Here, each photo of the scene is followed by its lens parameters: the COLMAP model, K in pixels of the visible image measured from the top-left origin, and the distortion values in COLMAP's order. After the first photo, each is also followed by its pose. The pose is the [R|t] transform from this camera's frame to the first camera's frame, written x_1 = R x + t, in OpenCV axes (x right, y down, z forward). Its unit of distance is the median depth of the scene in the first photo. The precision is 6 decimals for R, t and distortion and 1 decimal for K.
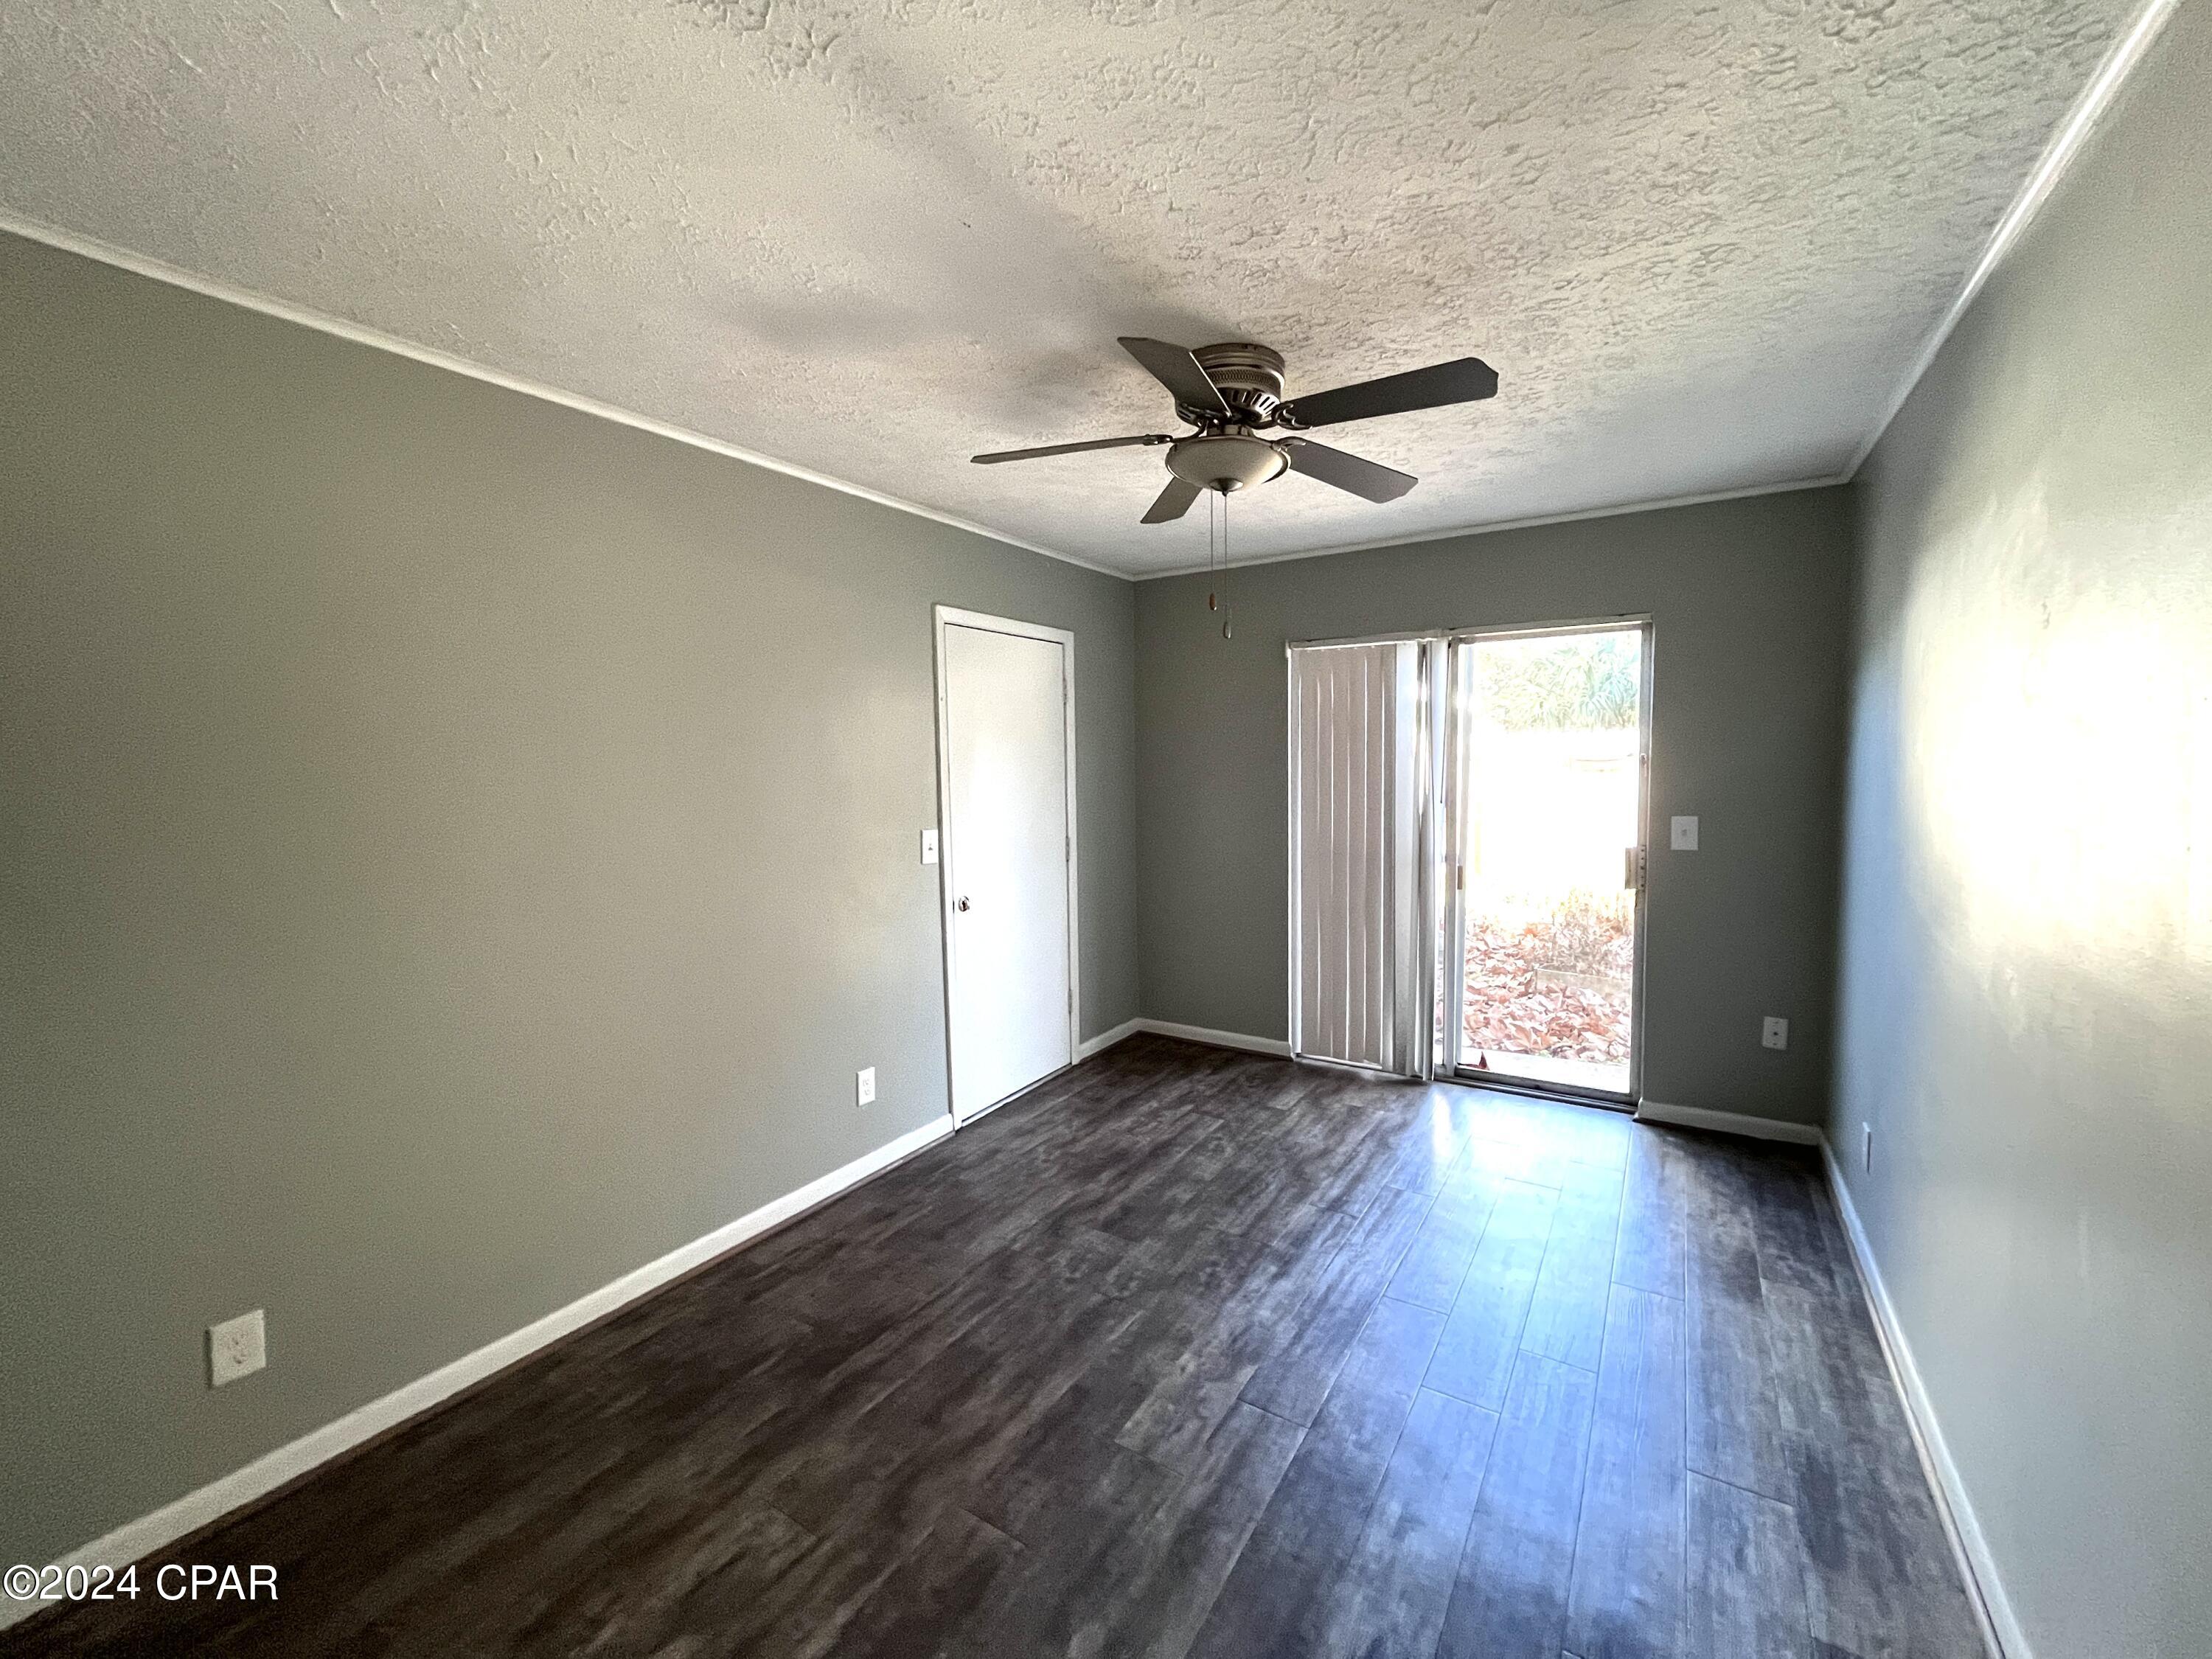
lens RADIAL K [[889.2, 0, 1115.1], [0, 889.2, 816.9], [0, 0, 1]] dist [-0.003075, -0.000156]
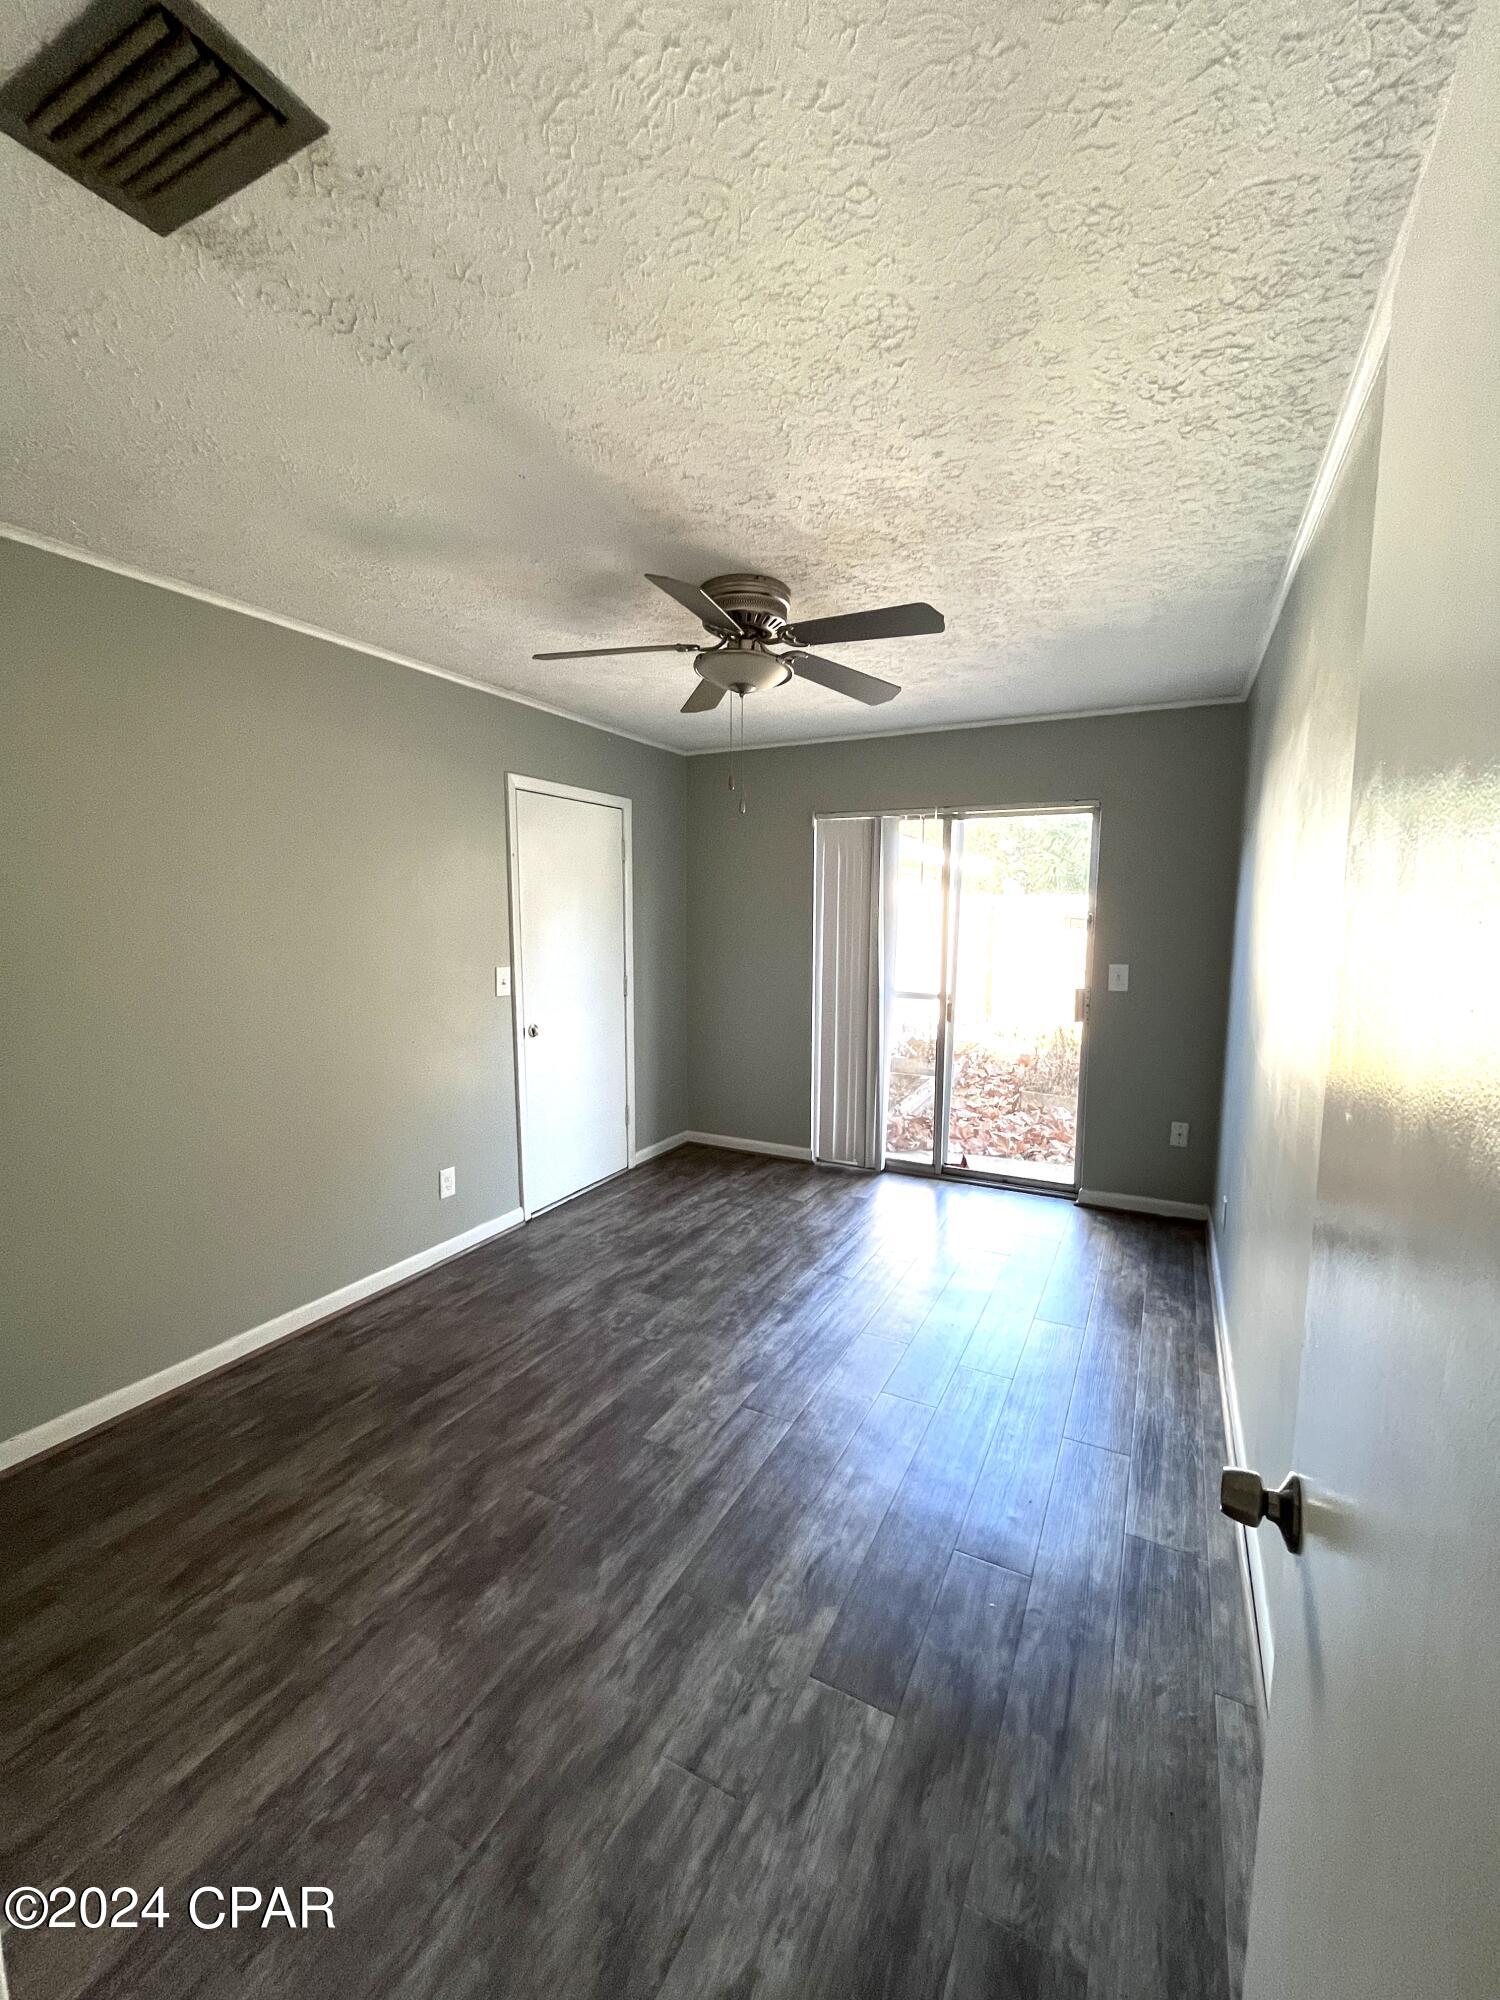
lens RADIAL K [[804.0, 0, 762.0], [0, 804.0, 1001.9], [0, 0, 1]] dist [-0.003075, -0.000156]
pose [[0.995521, 0.008881, 0.094120, 0.059450], [-0.013307, 0.998829, 0.046507, 0.012075], [-0.093597, -0.047551, 0.994474, -0.161735]]
